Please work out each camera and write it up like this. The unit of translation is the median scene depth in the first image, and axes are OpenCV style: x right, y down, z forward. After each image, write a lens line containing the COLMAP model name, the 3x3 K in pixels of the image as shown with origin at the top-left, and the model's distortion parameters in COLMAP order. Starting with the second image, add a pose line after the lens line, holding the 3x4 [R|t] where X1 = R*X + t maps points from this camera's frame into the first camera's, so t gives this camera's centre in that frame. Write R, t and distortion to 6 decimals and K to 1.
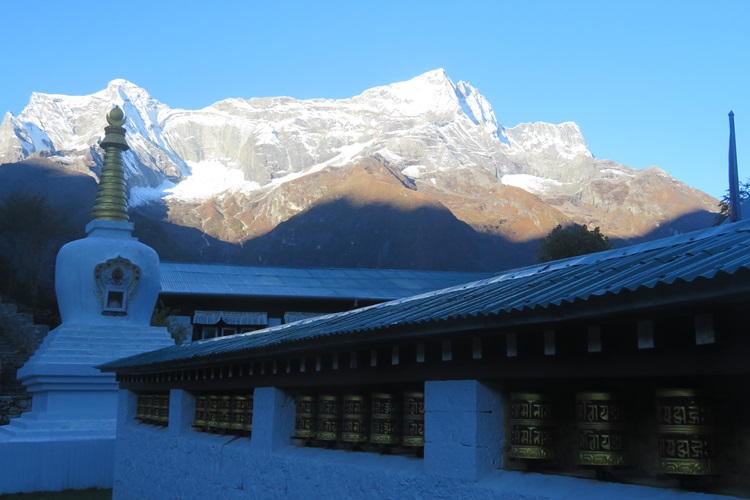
lens RADIAL K [[843.8, 0, 379.2], [0, 843.8, 247.1], [0, 0, 1]] dist [-0.002656, 0.000000]
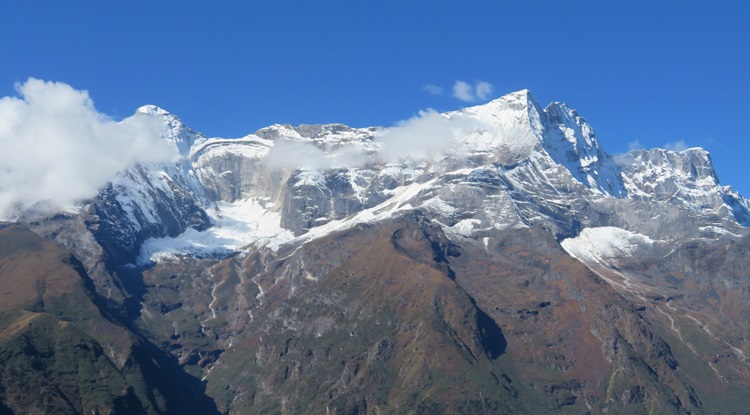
lens RADIAL K [[1048.4, 0, 379.5], [0, 1048.4, 211.4], [0, 0, 1]] dist [0.013316, 0.000000]
pose [[0.990864, 0.013724, -0.134161, 0.084573], [-0.019884, 0.998803, -0.044688, -0.050537], [0.133387, 0.046947, 0.989951, -0.043744]]
